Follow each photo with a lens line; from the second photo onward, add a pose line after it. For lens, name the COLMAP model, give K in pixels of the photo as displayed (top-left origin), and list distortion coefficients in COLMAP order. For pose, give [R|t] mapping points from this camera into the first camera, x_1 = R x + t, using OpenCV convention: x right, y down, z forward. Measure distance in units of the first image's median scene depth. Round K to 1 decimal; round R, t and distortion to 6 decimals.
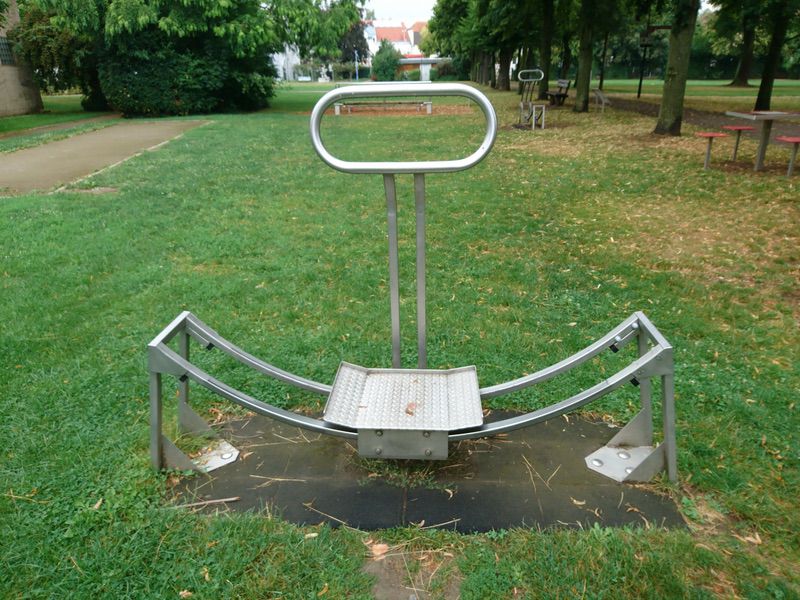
lens RADIAL K [[571.5, 0, 398.7], [0, 571.5, 283.3], [0, 0, 1]] dist [-0.000362, -0.001637]
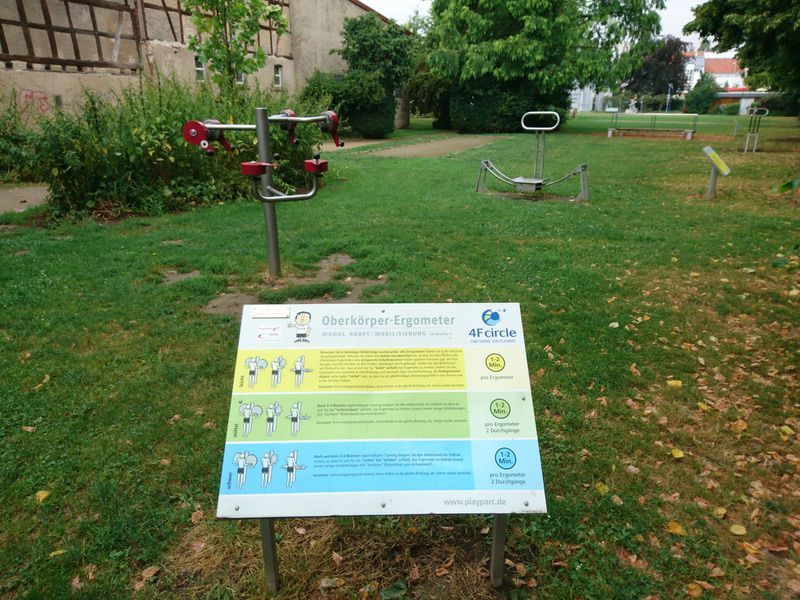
lens RADIAL K [[540.4, 0, 388.2], [0, 540.4, 298.6], [0, 0, 1]] dist [0.078828, -0.092200]
pose [[0.858266, 0.192567, -0.475707, 0.119647], [-0.196467, 0.979607, 0.042084, 0.105420], [0.474110, 0.057341, 0.878596, -0.304414]]
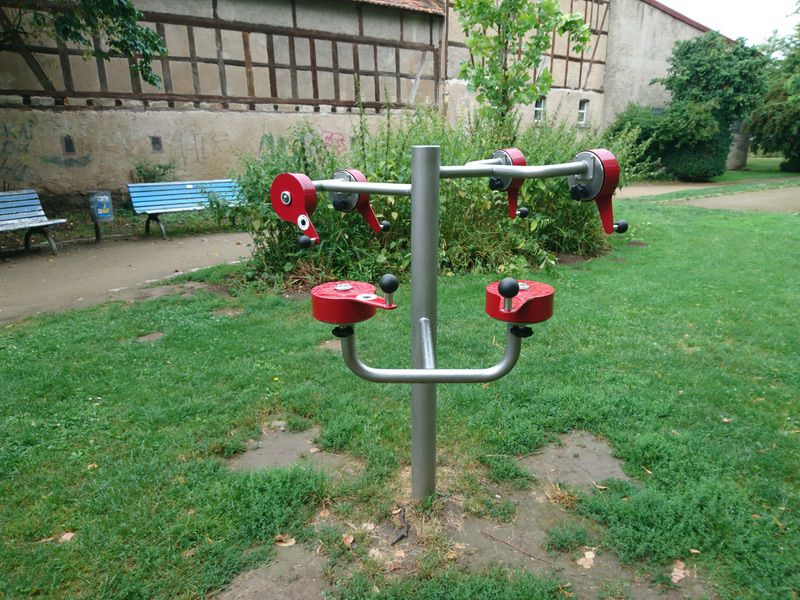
lens RADIAL K [[549.8, 0, 401.0], [0, 549.8, 303.5], [0, 0, 1]] dist [-0.000667, -0.005193]
pose [[0.504298, 0.257512, -0.824240, 0.059077], [-0.304664, 0.946179, 0.109205, 0.075674], [0.808000, 0.196044, 0.555610, -0.218181]]
